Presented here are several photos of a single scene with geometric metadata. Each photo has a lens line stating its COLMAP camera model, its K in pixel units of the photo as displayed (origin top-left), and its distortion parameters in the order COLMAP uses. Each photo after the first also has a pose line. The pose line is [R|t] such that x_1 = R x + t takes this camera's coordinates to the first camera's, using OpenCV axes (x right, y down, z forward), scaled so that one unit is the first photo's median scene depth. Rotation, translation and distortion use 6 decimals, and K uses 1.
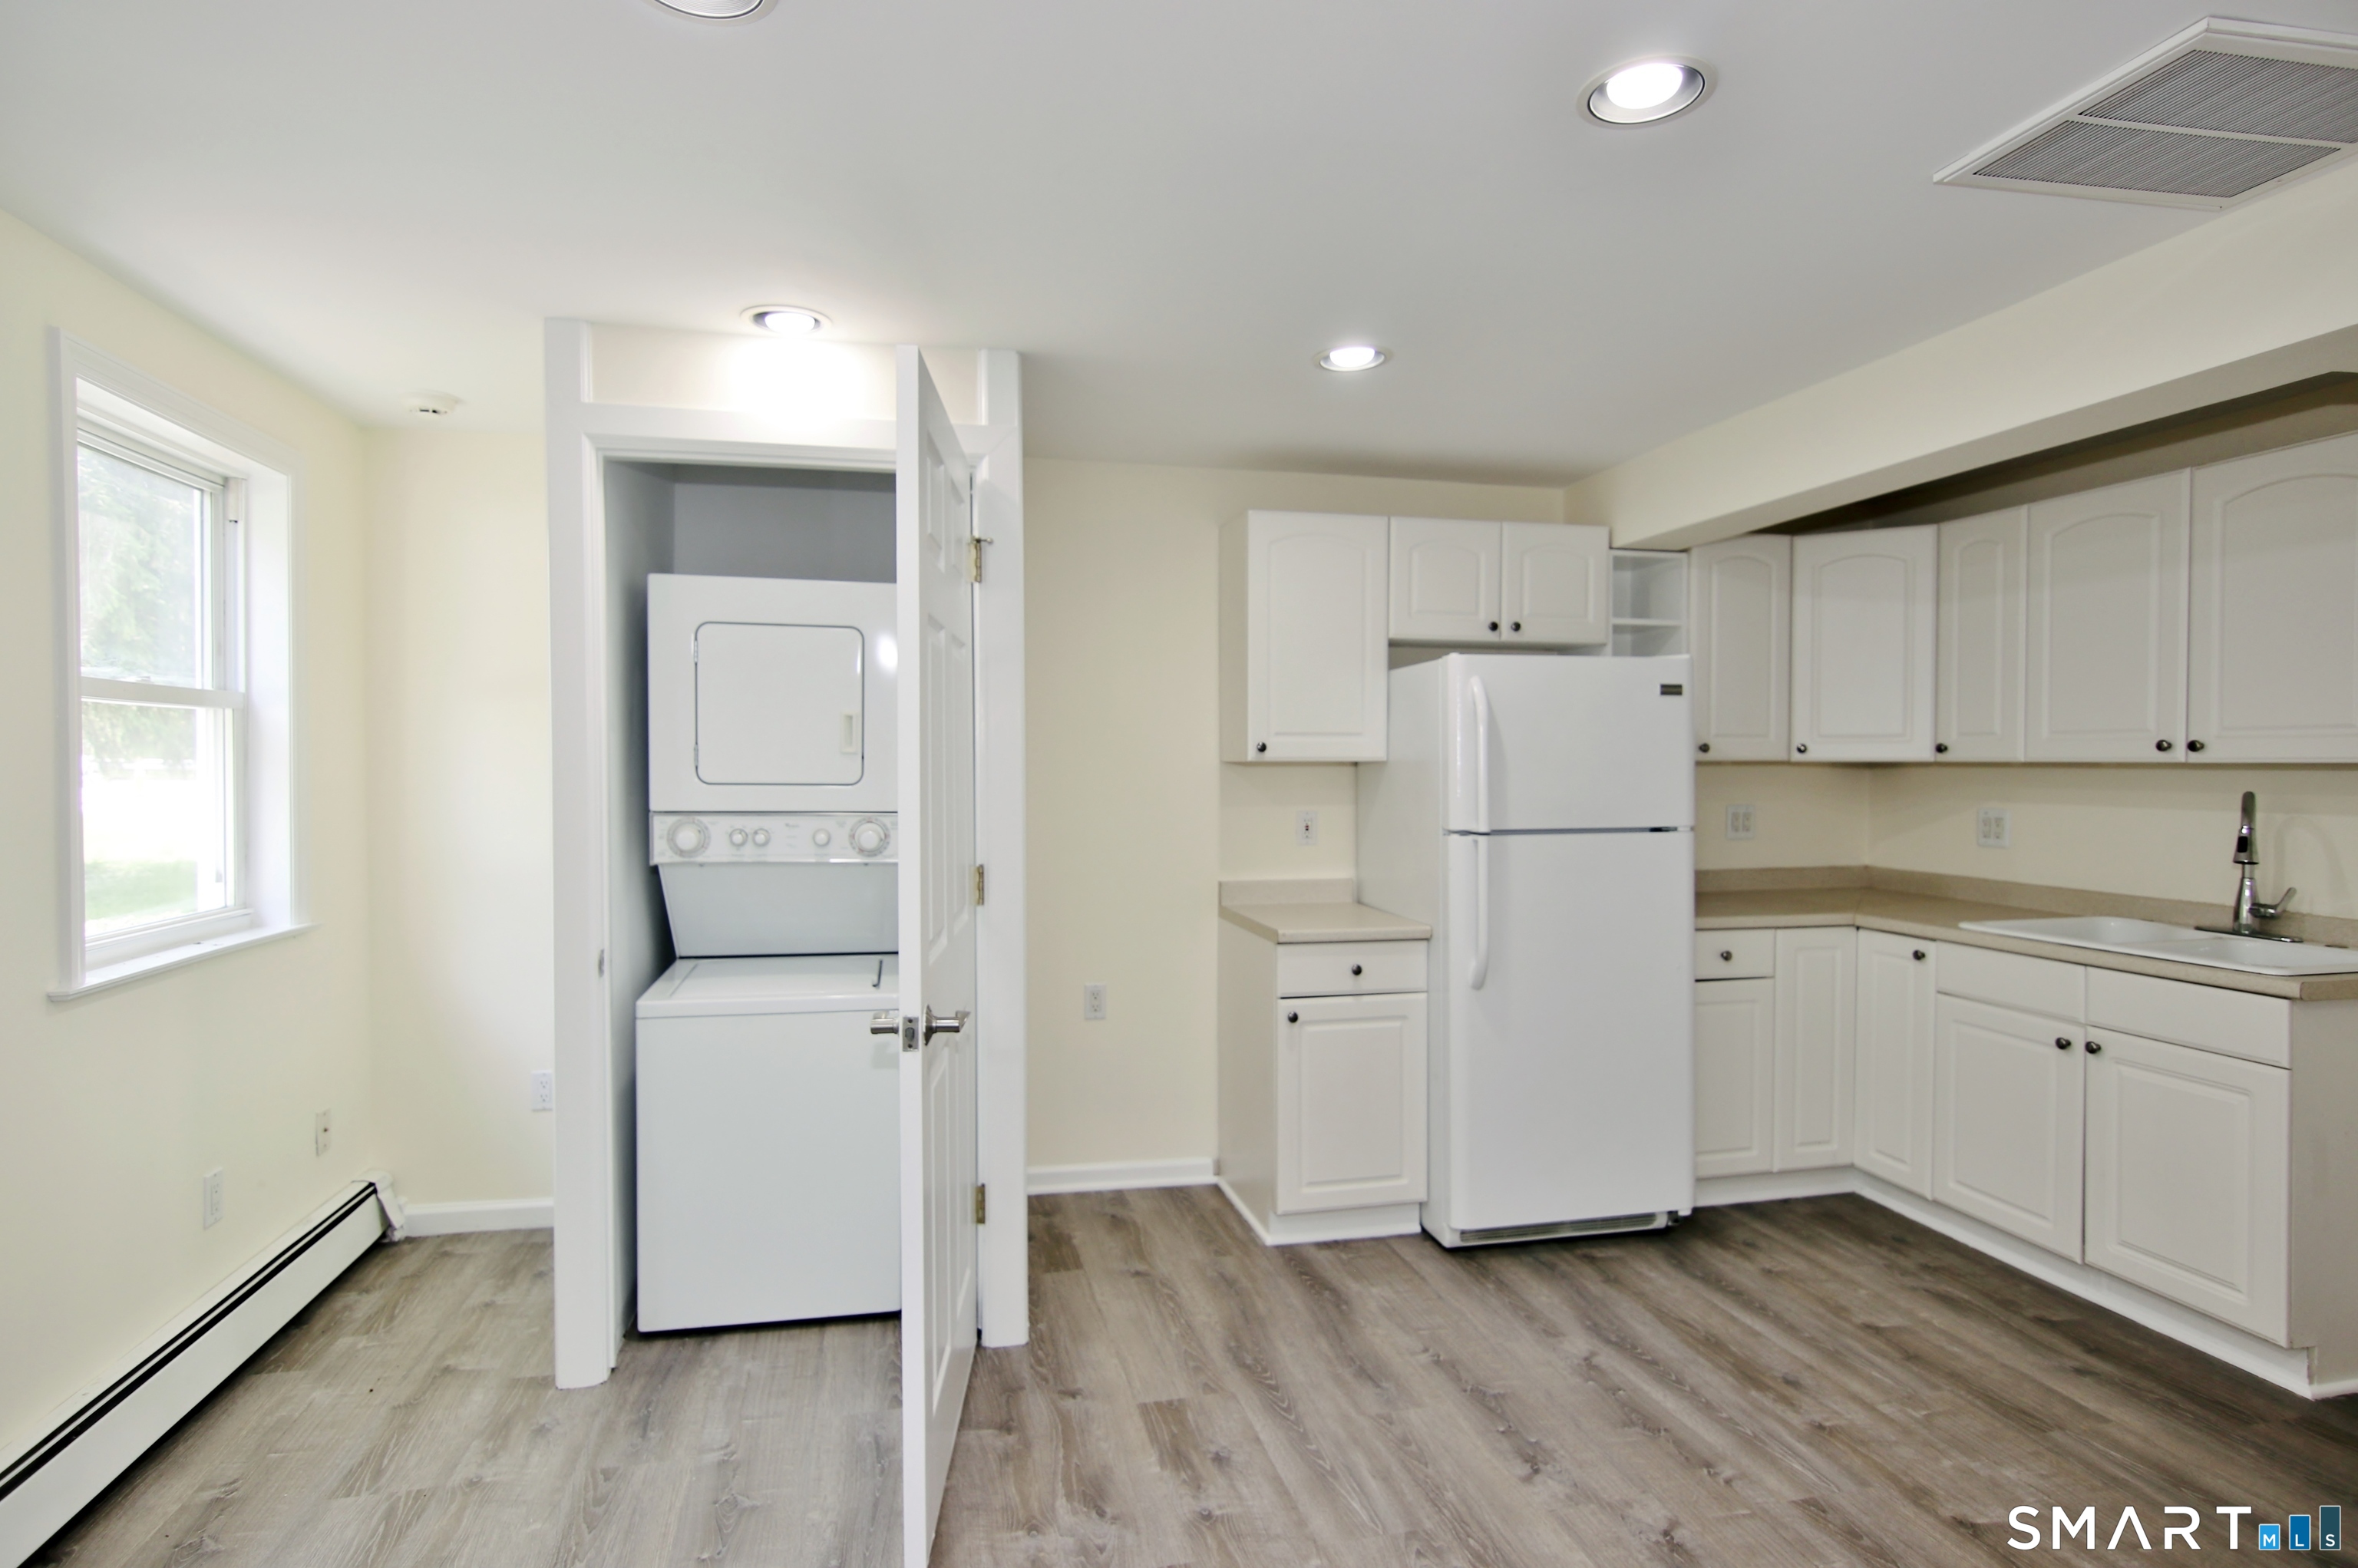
lens RADIAL K [[1207.7, 0, 1176.2], [0, 1207.7, 782.9], [0, 0, 1]] dist [-0.000514, 0.002061]
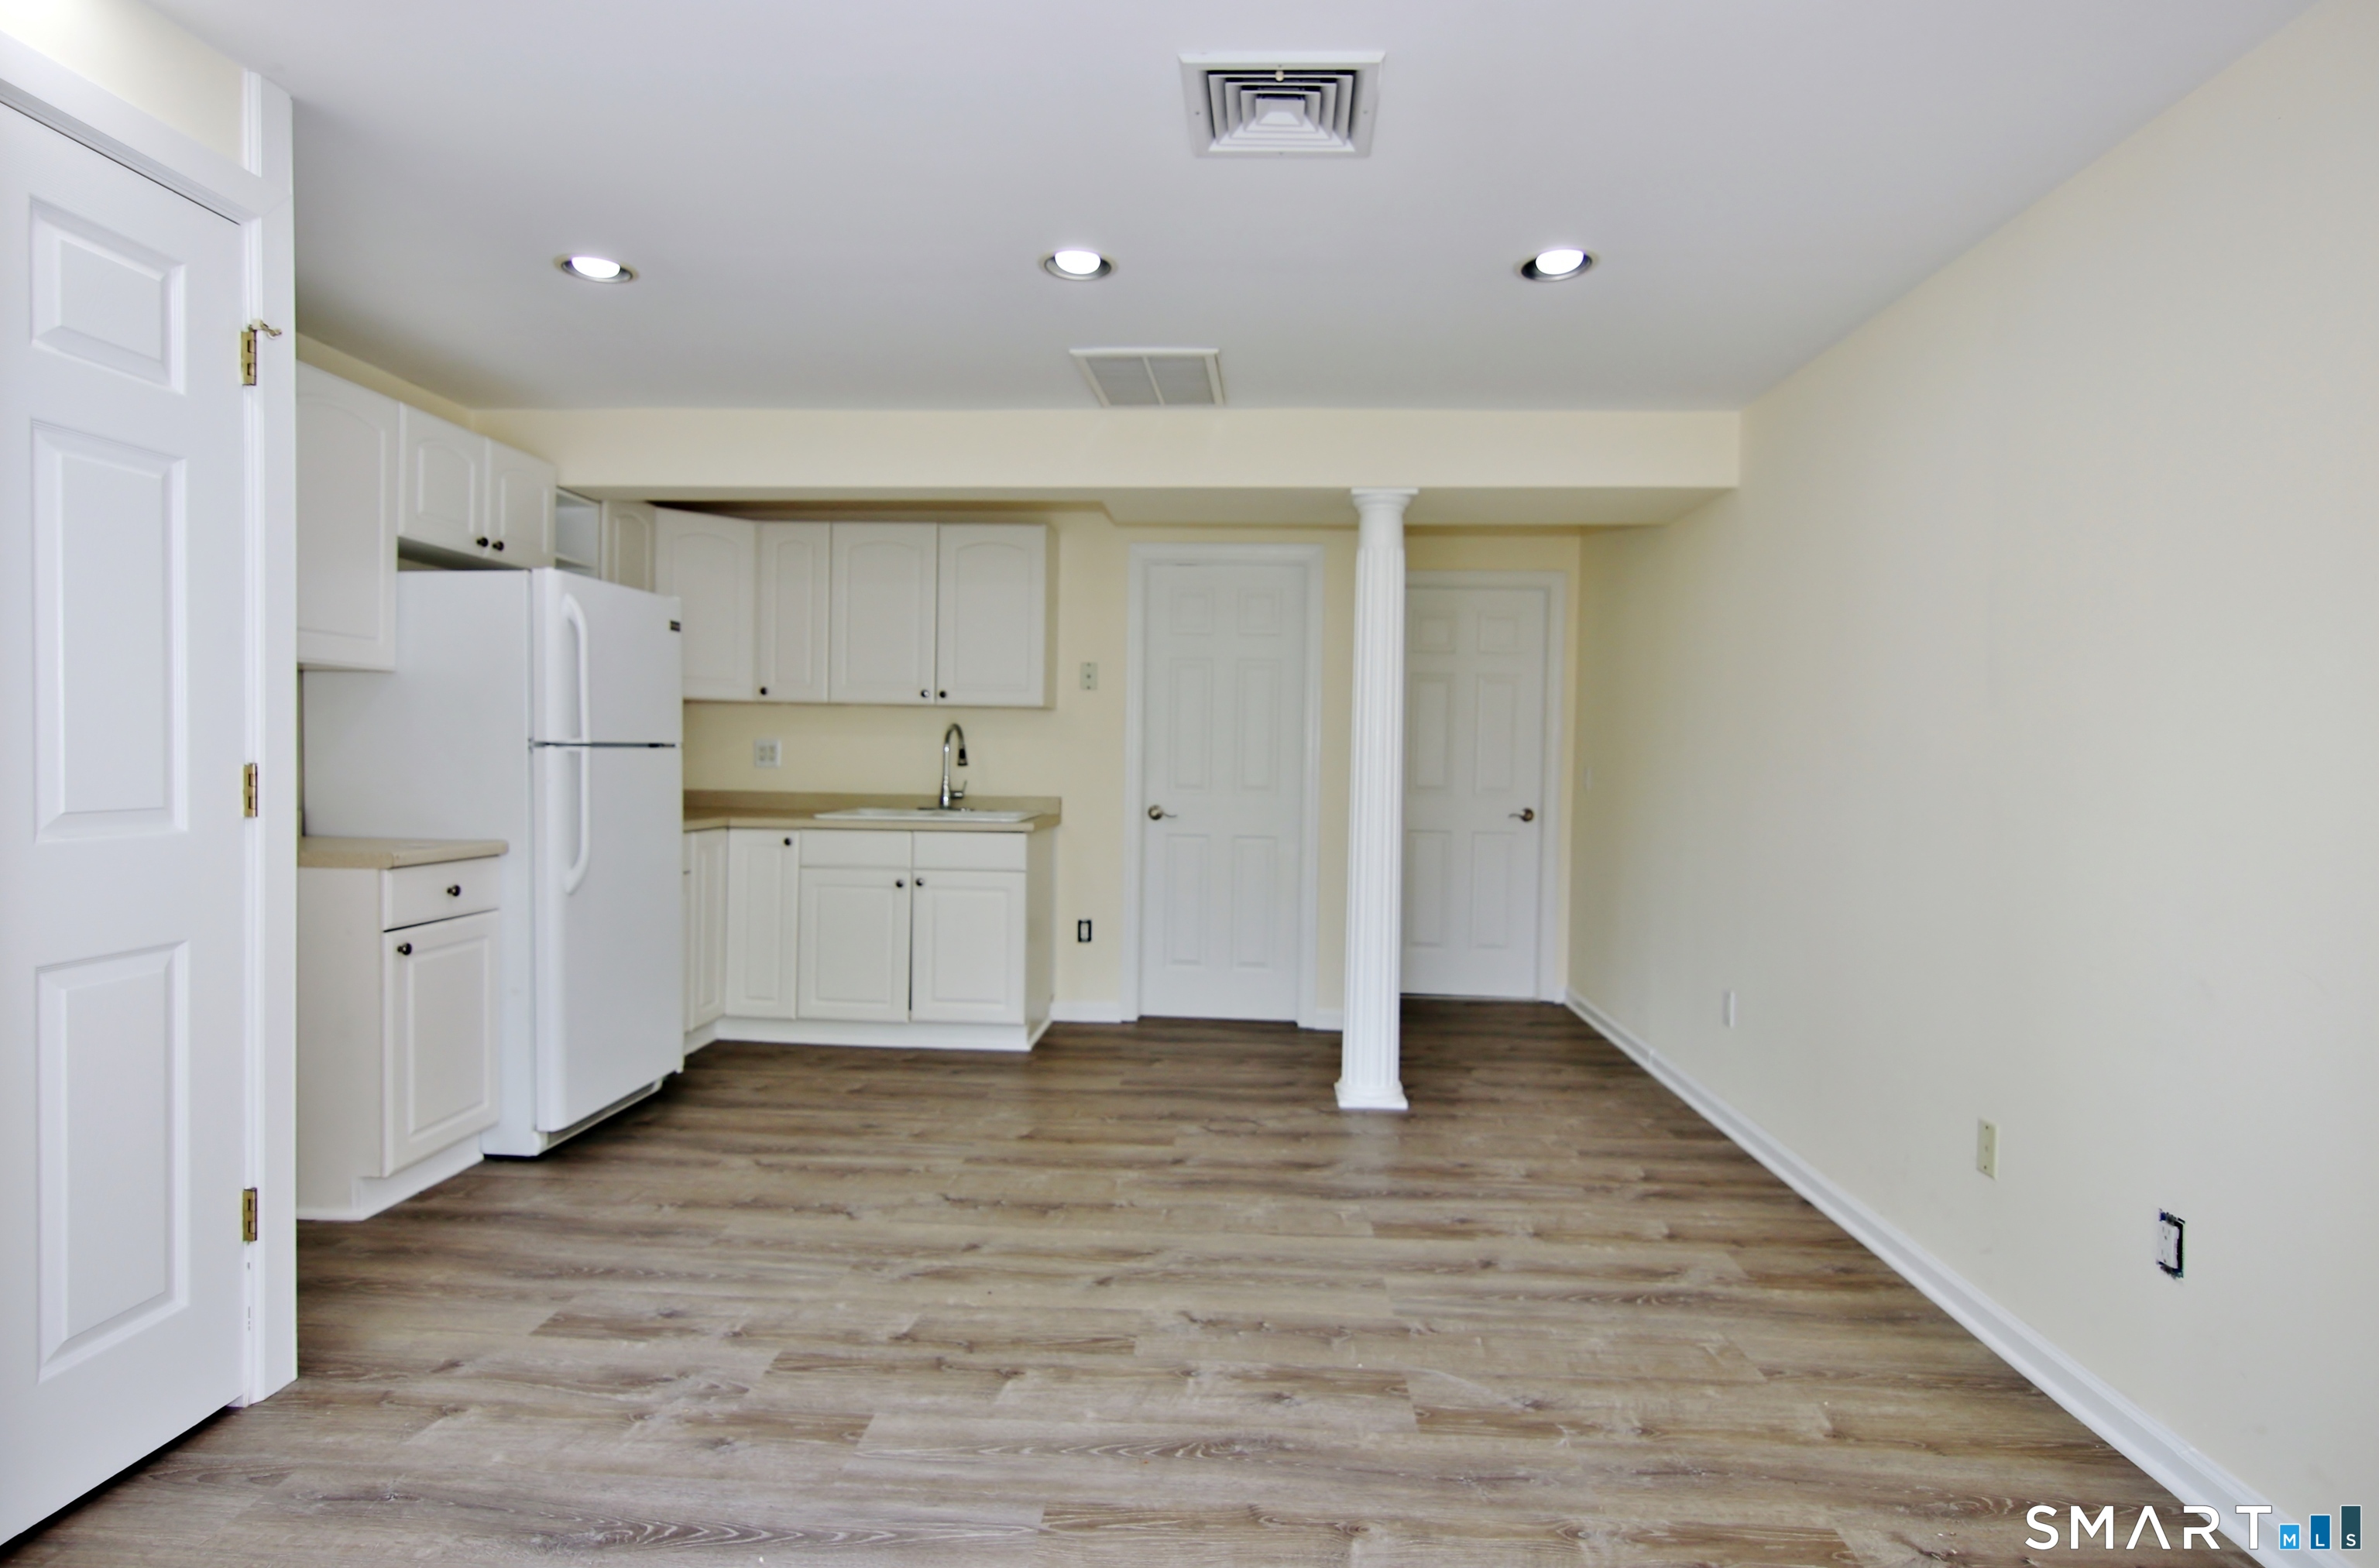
lens RADIAL K [[1225.5, 0, 1187.1], [0, 1225.5, 784.4], [0, 0, 1]] dist [-0.000383, 0.000891]
pose [[0.285094, -0.018153, 0.958328, -0.620117], [-0.001207, 0.999813, 0.019298, 0.055738], [-0.958499, -0.006658, 0.285019, 0.194452]]
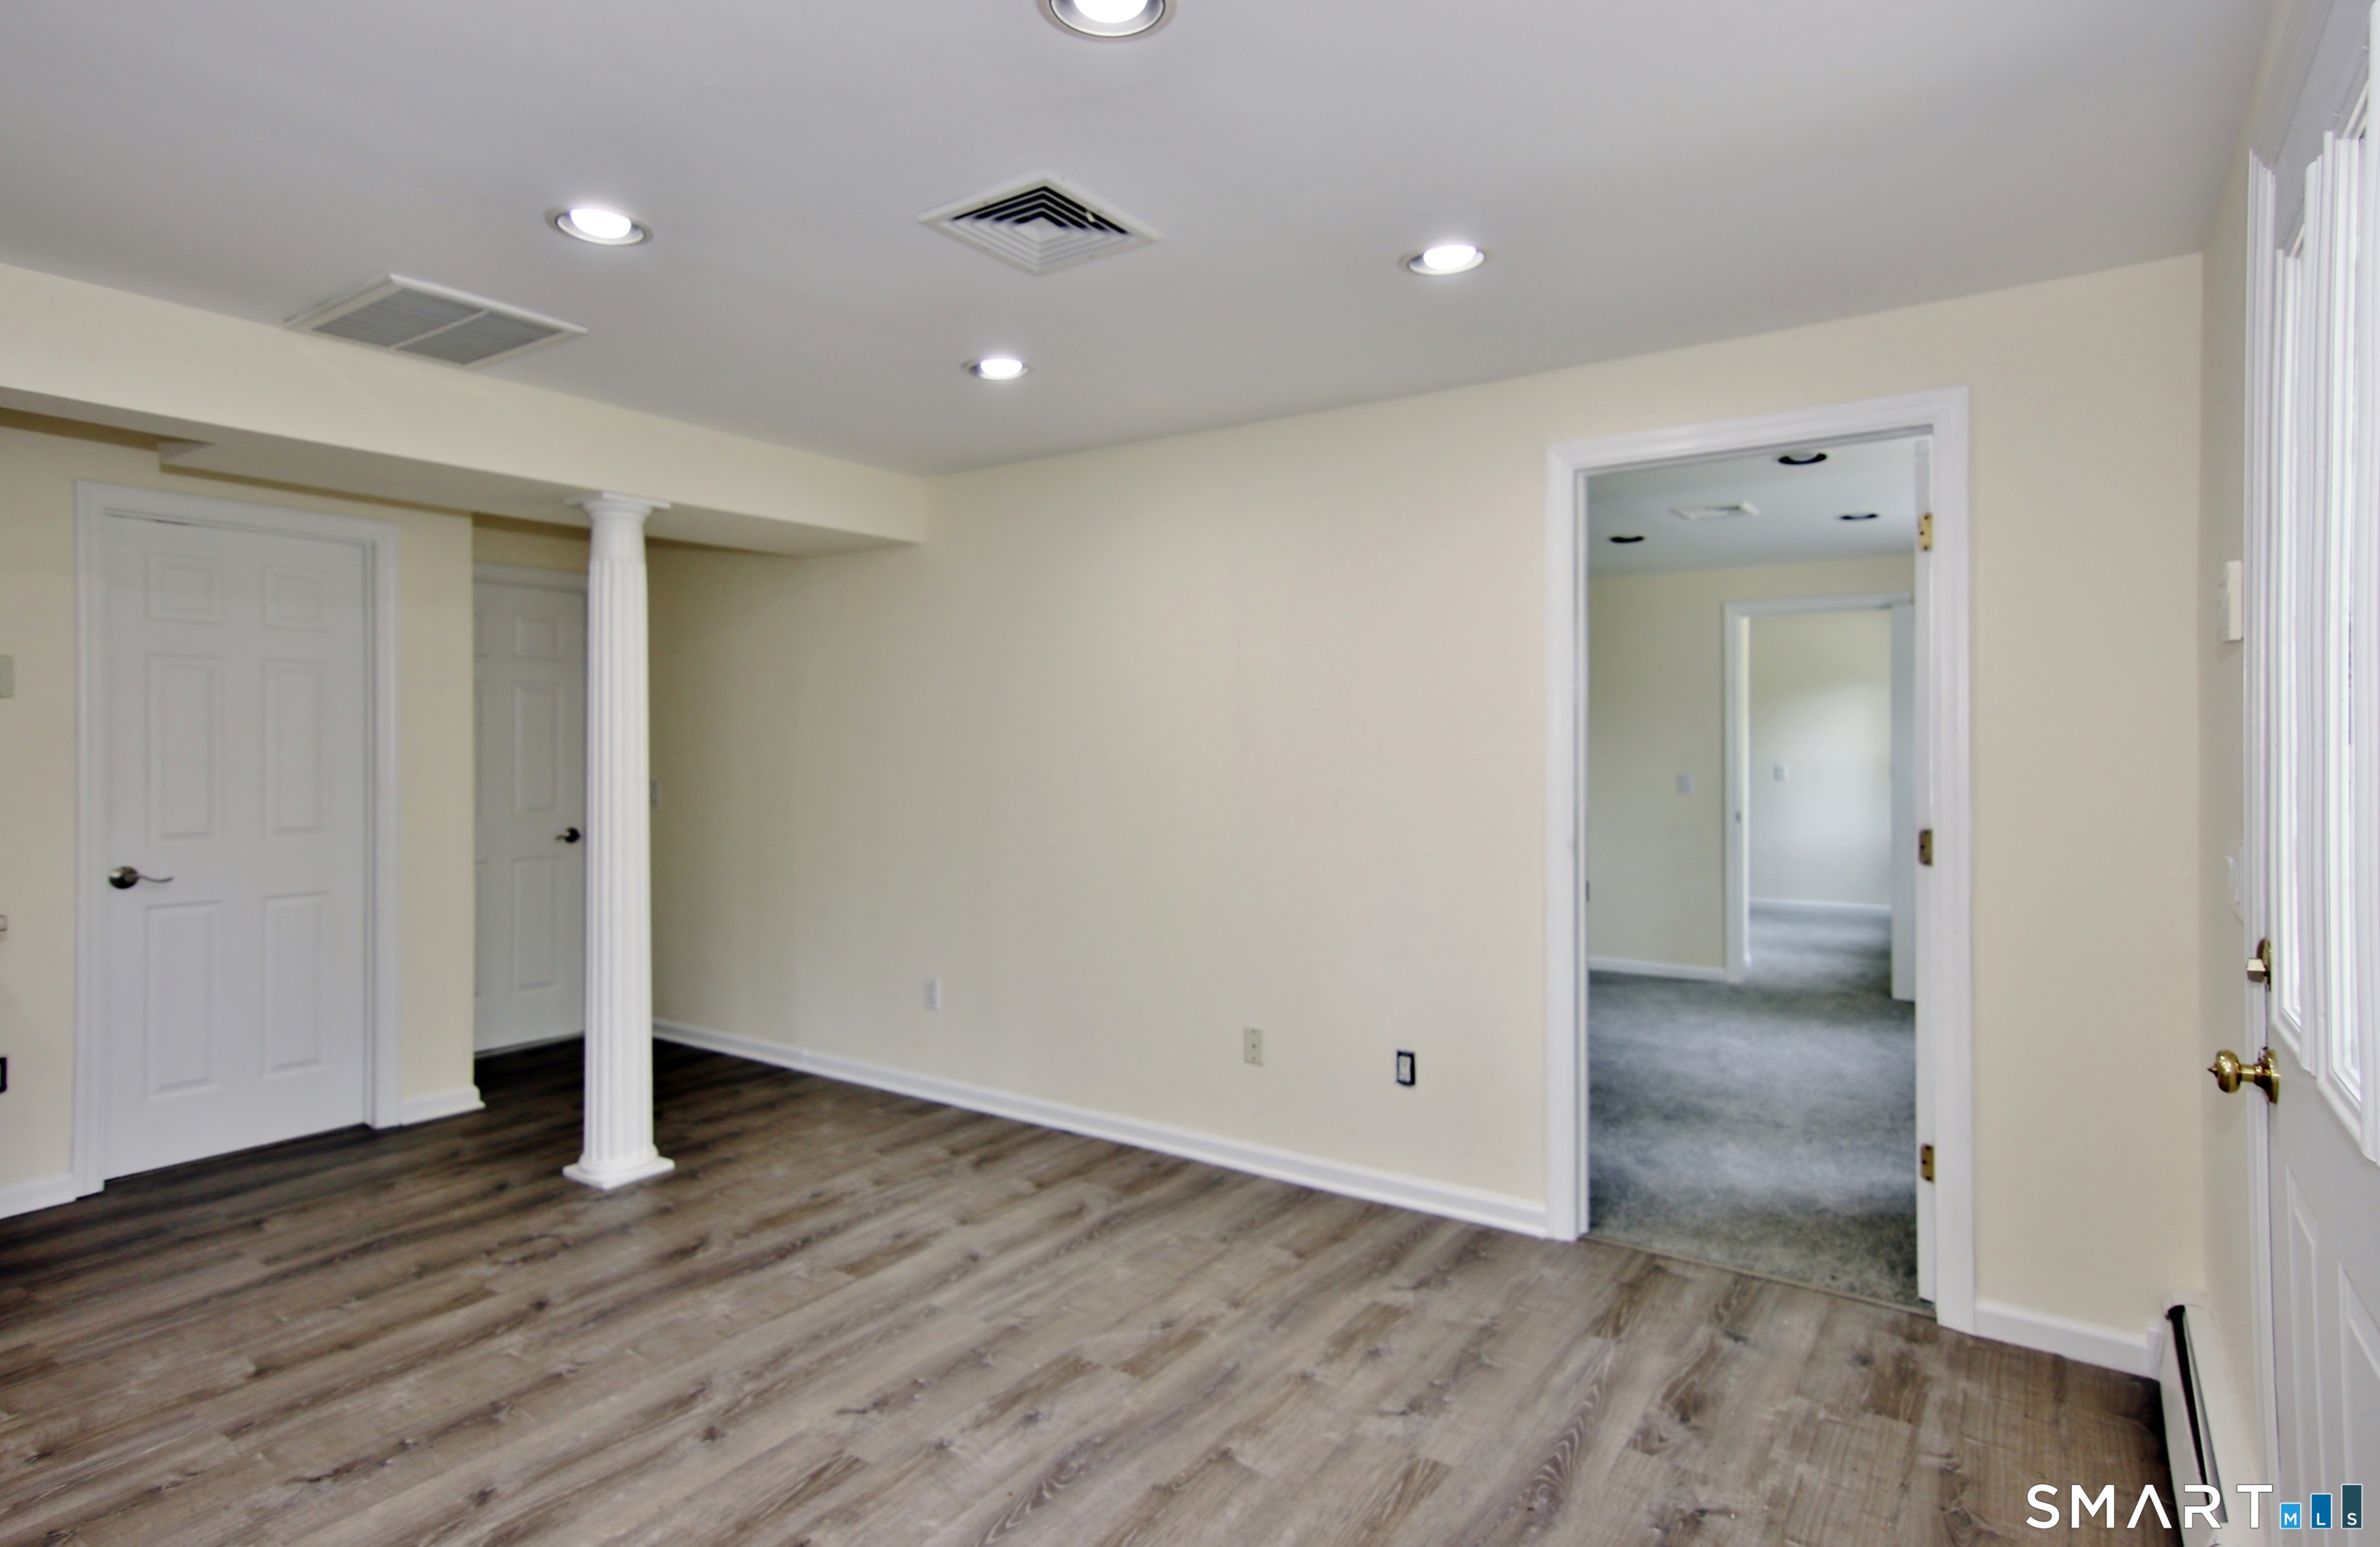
lens RADIAL K [[1261.1, 0, 1182.2], [0, 1261.1, 742.9], [0, 0, 1]] dist [-0.001322, 0.022200]
pose [[-0.663440, 0.003066, 0.748223, -0.579082], [0.014668, 0.999853, 0.008909, 0.003992], [-0.748086, 0.016885, -0.663387, 0.763585]]
